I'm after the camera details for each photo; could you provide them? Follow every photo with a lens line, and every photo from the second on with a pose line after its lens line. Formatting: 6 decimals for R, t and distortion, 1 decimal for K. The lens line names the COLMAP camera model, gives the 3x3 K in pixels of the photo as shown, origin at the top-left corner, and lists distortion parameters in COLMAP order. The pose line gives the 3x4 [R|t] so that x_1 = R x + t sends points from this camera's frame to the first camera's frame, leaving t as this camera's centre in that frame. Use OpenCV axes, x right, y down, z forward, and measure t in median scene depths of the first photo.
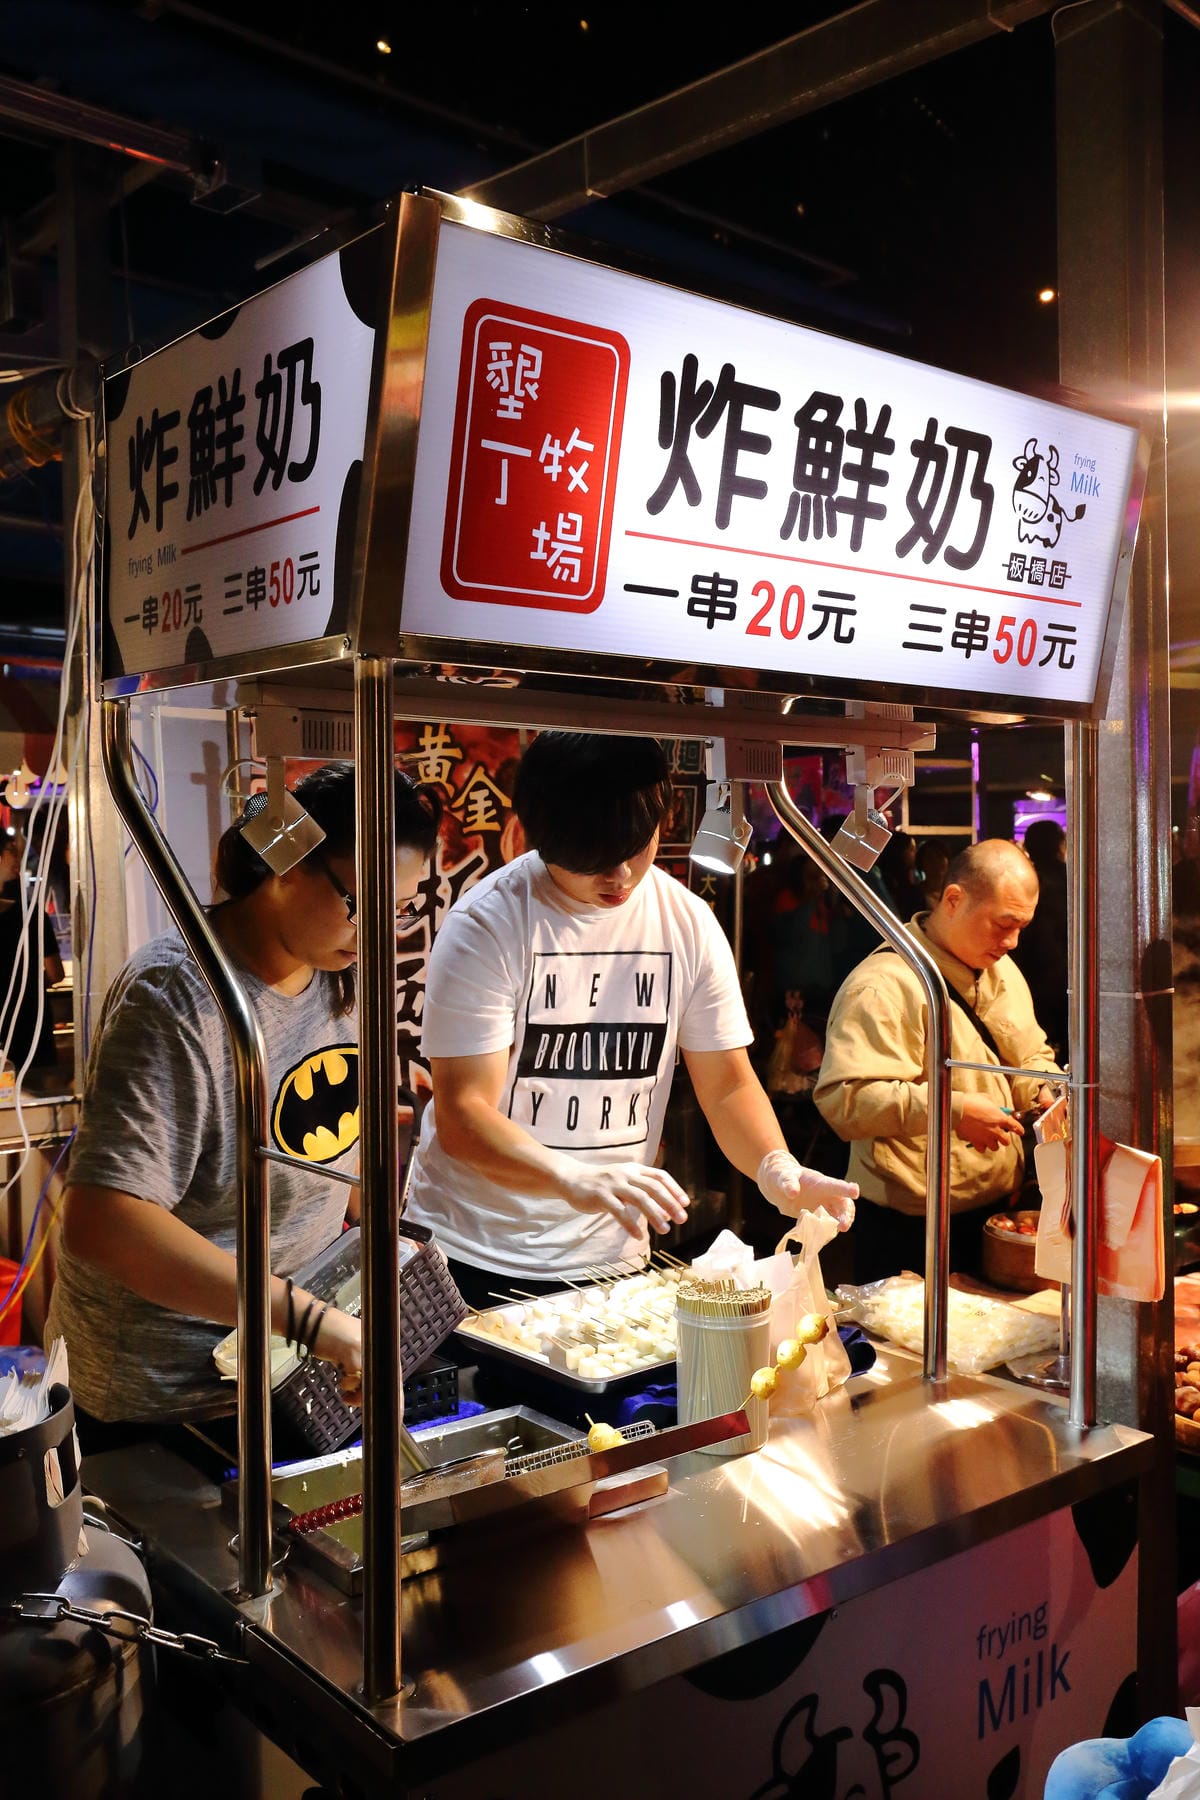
lens RADIAL K [[1636.2, 0, 601.4], [0, 1636.2, 895.2], [0, 0, 1]] dist [0.004143, 0.000000]
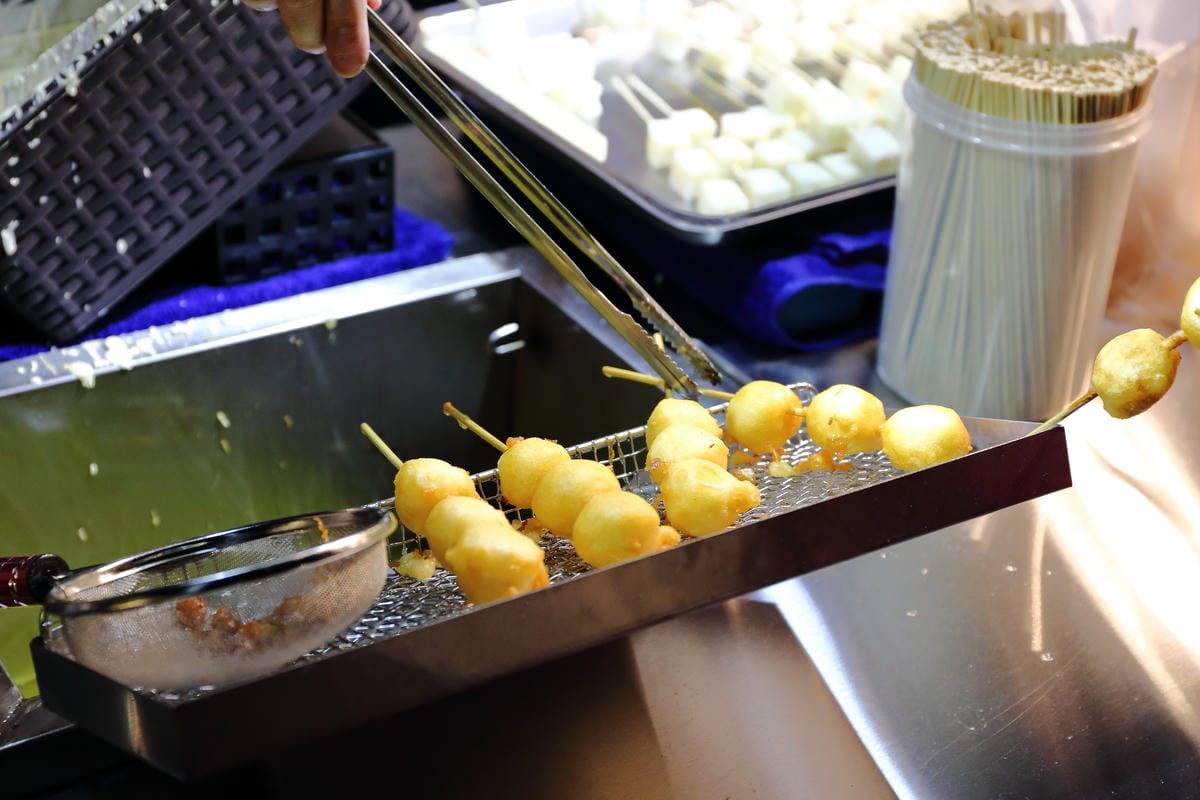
lens RADIAL K [[2319.6, 0, 601.1], [0, 2319.6, 399.3], [0, 0, 1]] dist [0.126852, 0.000000]
pose [[0.993152, 0.099352, -0.061476, 0.012306], [-0.059531, 0.883084, 0.465424, 0.056290], [0.100529, -0.458577, 0.882950, 0.436518]]
